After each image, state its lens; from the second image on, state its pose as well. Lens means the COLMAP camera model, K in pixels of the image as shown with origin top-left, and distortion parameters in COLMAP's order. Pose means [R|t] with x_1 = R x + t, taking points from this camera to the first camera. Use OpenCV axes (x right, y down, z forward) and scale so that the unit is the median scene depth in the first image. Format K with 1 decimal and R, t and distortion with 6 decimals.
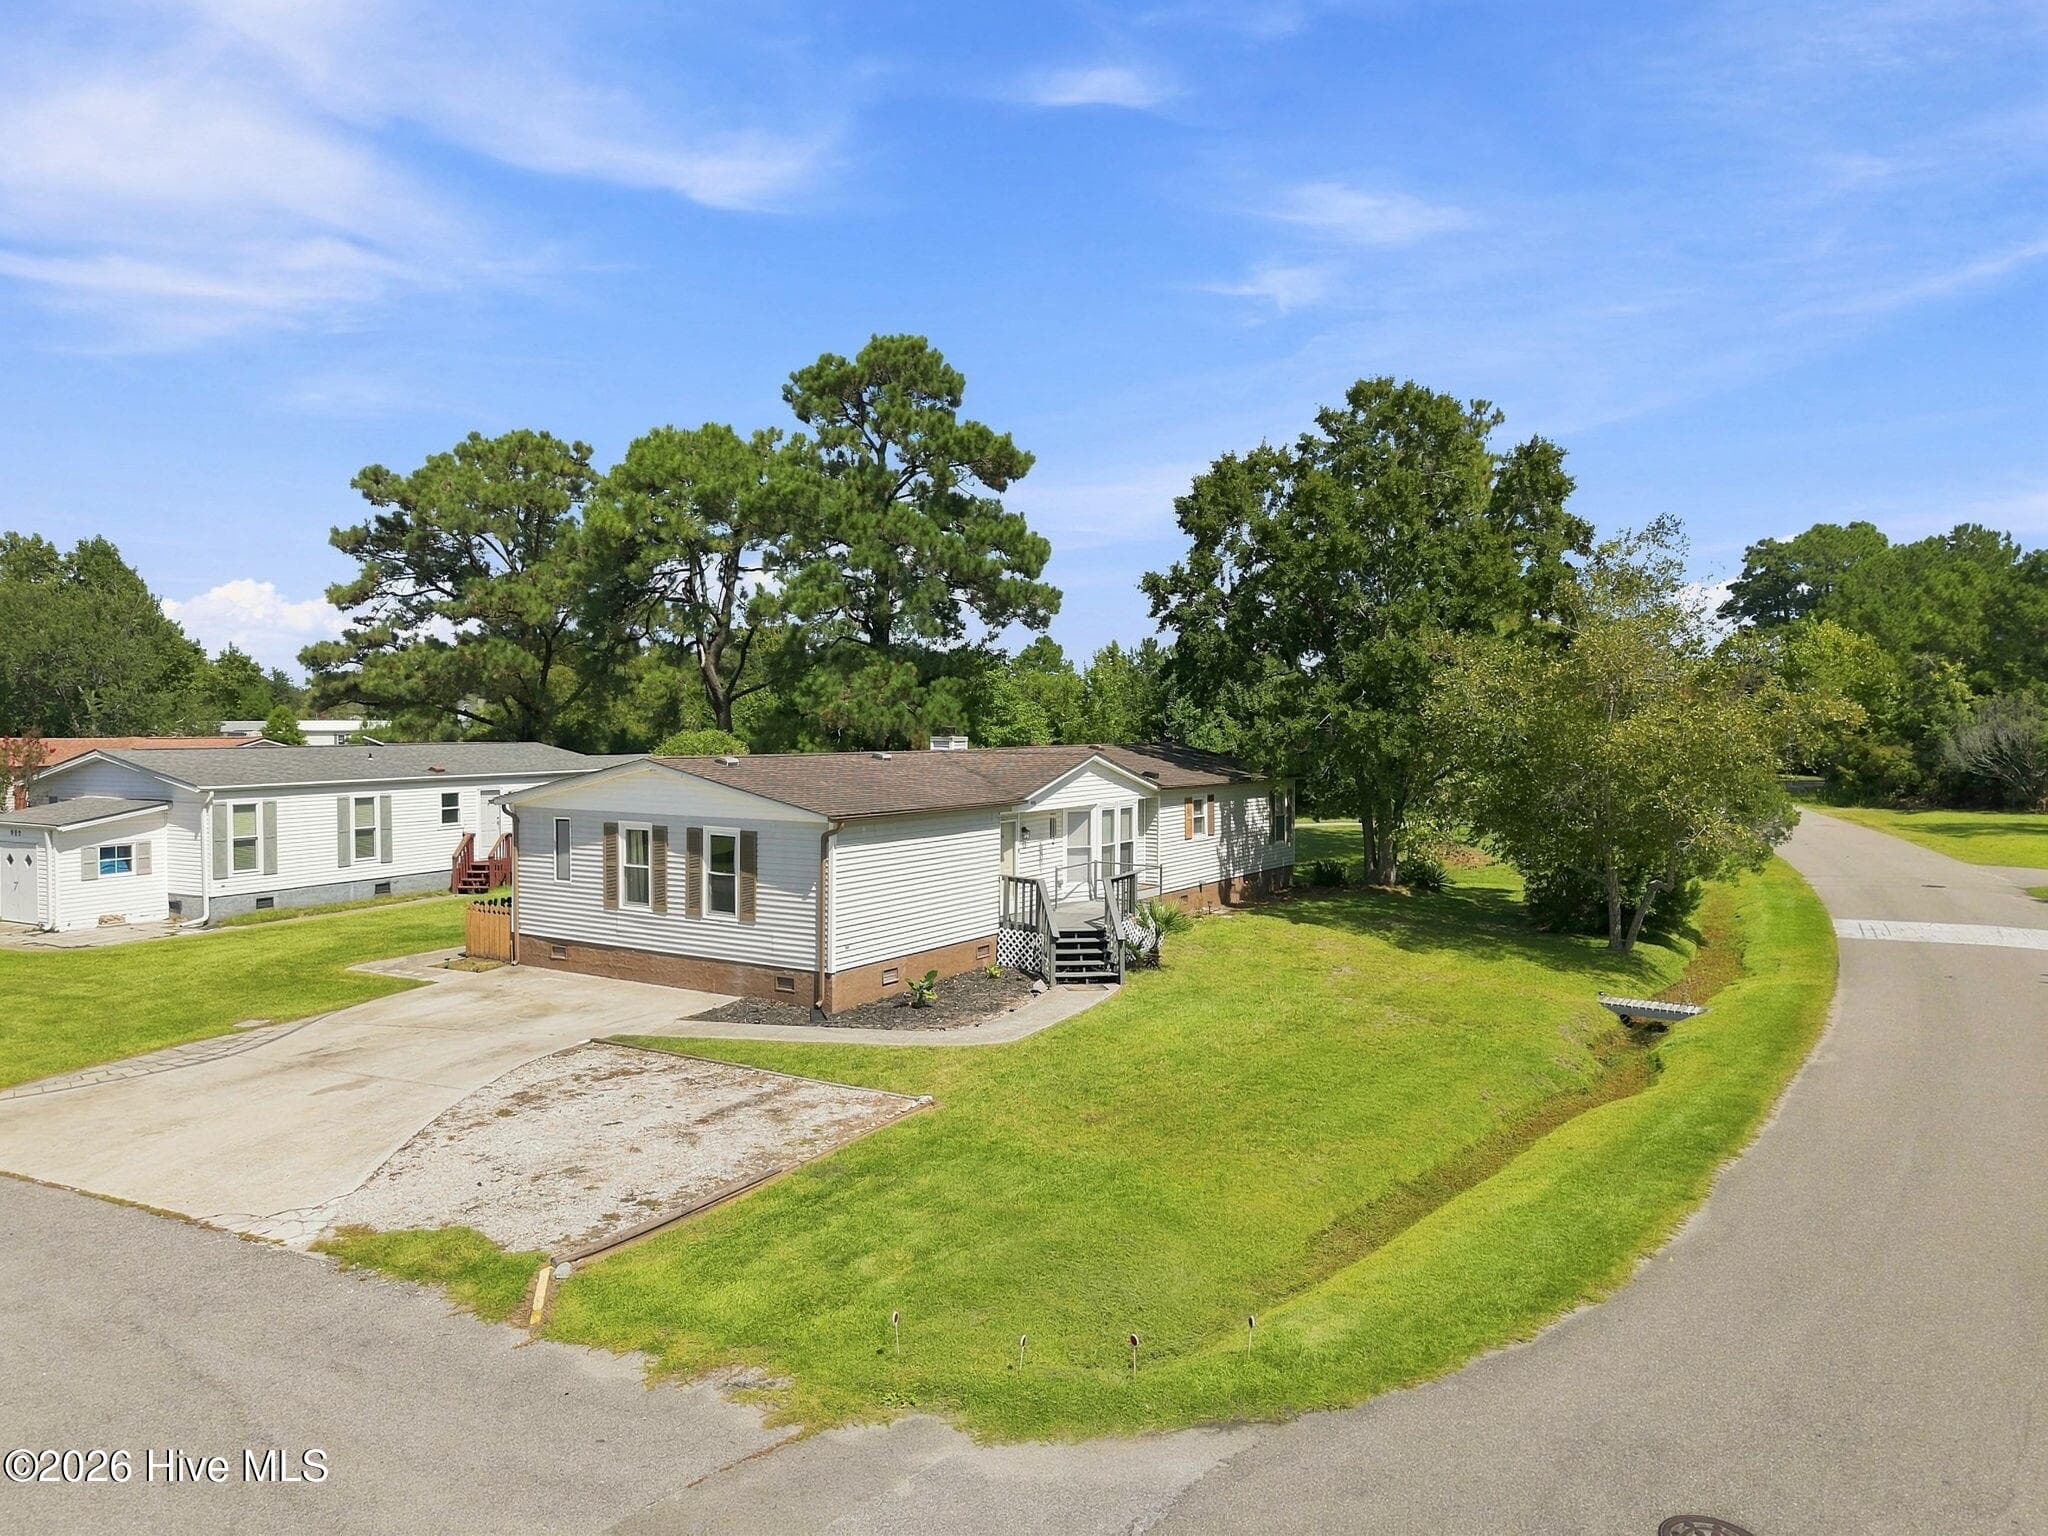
lens RADIAL K [[1397.3, 0, 1043.0], [0, 1397.3, 774.2], [0, 0, 1]] dist [0.030240, -0.020052]
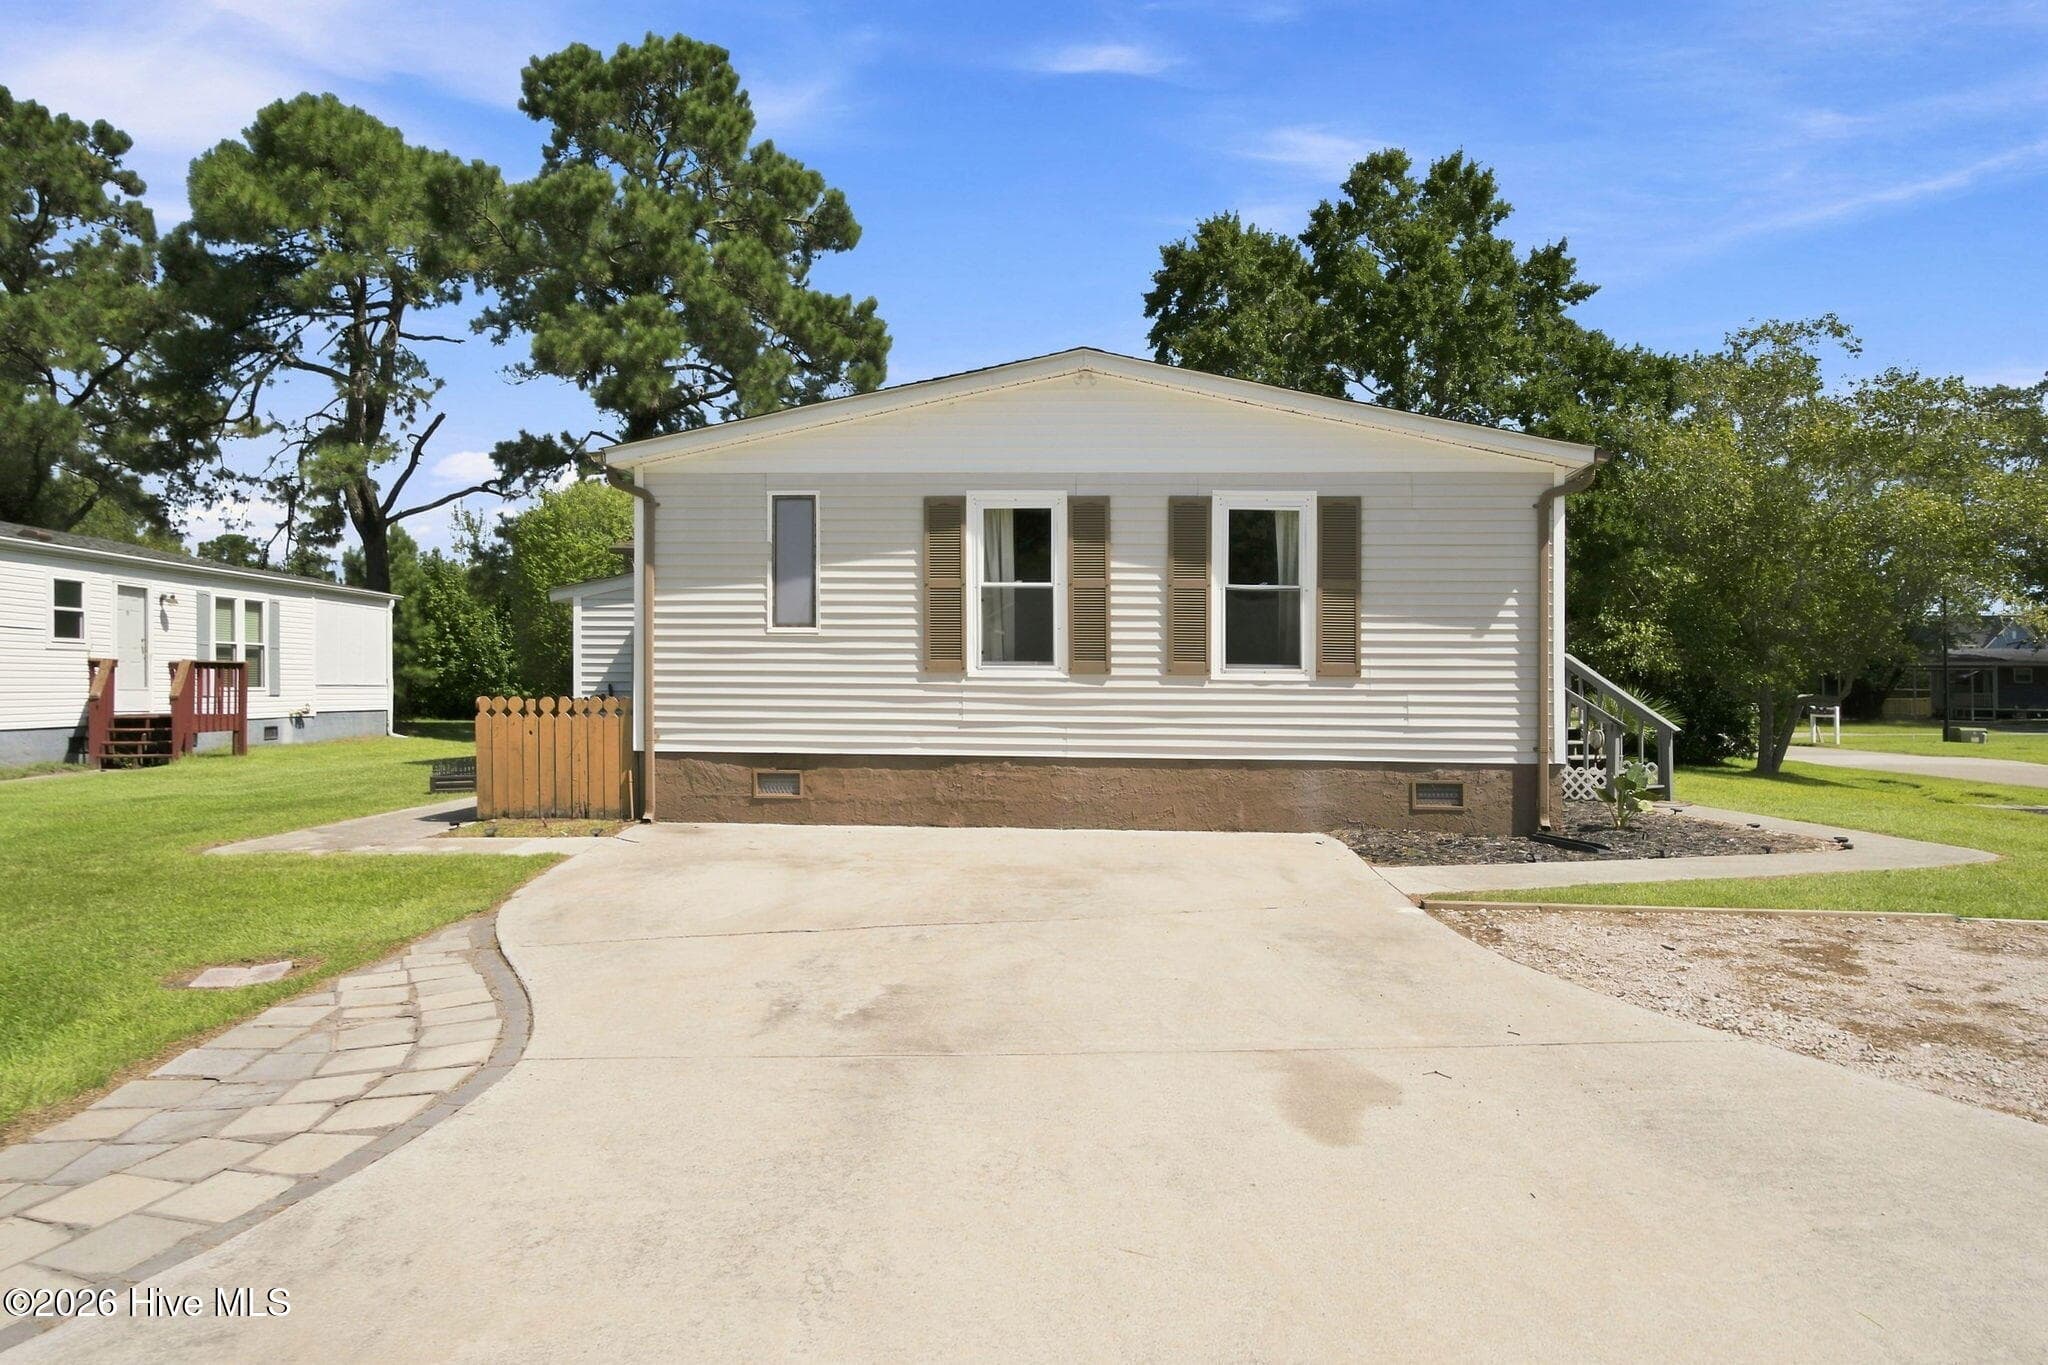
lens RADIAL K [[1301.5, 0, 1033.2], [0, 1301.5, 697.0], [0, 0, 1]] dist [-0.007687, 0.016126]
pose [[0.893284, 0.000188, 0.449493, -0.406055], [0.011382, 0.999670, -0.023037, 0.095105], [-0.449348, 0.025695, 0.892987, 0.494583]]
